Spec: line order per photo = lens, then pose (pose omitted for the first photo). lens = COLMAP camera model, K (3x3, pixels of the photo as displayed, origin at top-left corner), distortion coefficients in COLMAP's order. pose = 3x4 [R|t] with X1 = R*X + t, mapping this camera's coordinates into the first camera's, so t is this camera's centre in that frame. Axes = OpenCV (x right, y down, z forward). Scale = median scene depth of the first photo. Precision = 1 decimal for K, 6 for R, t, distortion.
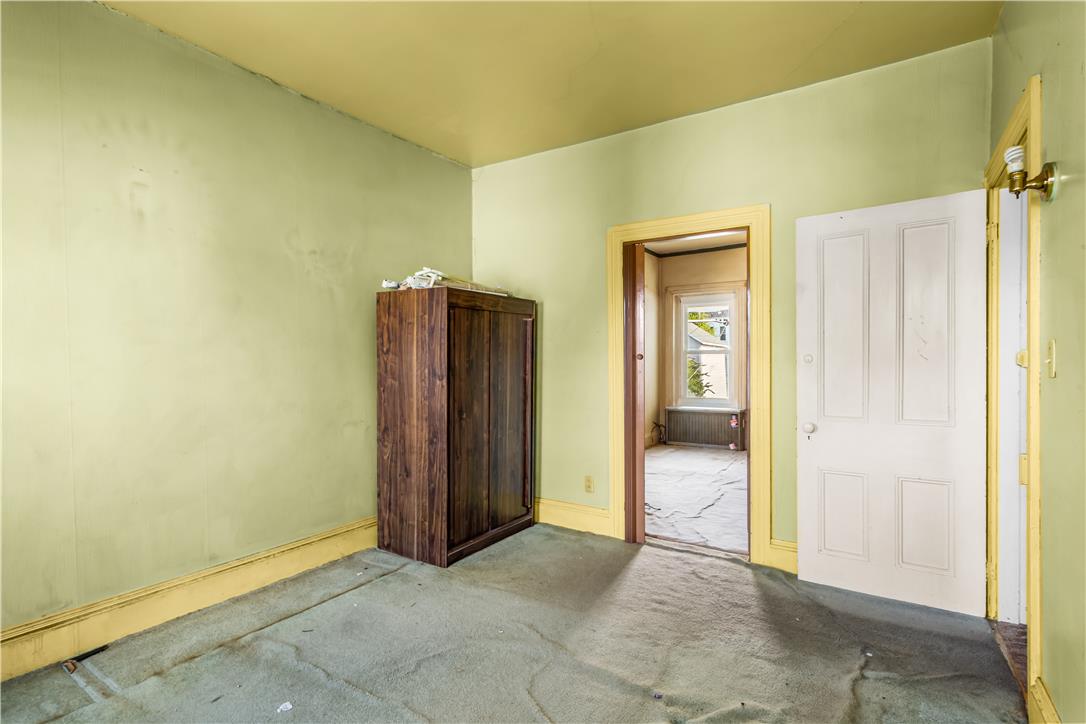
lens RADIAL K [[531.8, 0, 537.1], [0, 531.8, 359.9], [0, 0, 1]] dist [-0.000887, 0.001640]
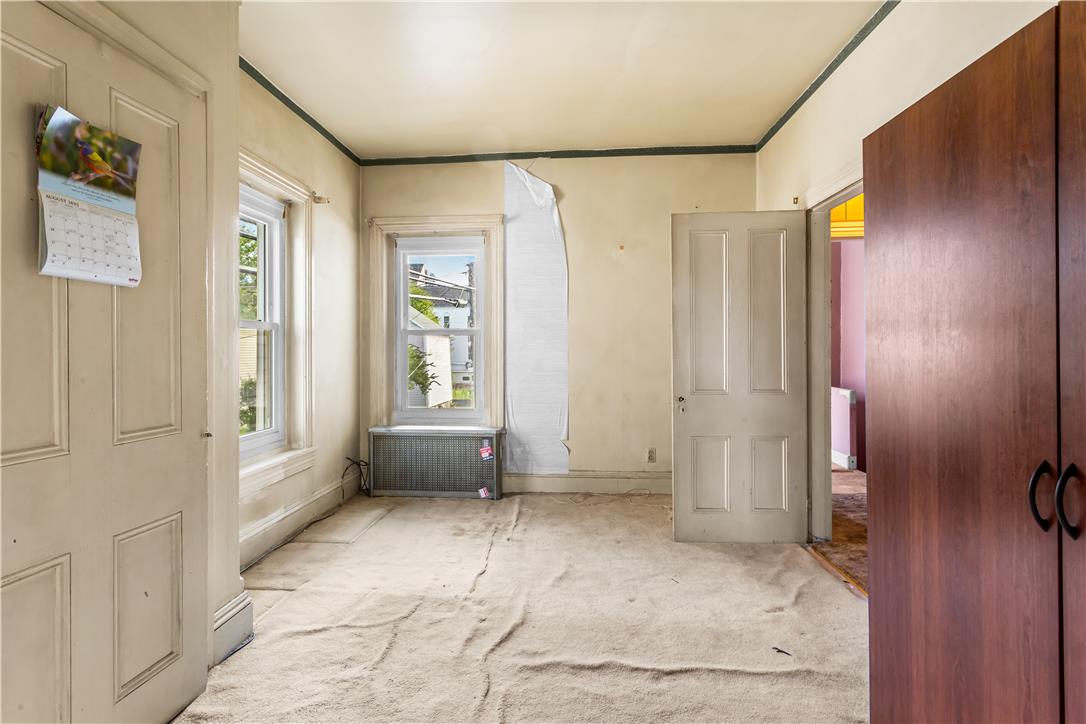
lens RADIAL K [[531.8, 0, 537.6], [0, 531.8, 352.3], [0, 0, 1]] dist [-0.000887, 0.001640]
pose [[0.874044, -0.002596, 0.485840, 0.126099], [0.000056, 0.999986, 0.005243, 0.004491], [-0.485847, -0.004555, 0.874032, 0.430046]]
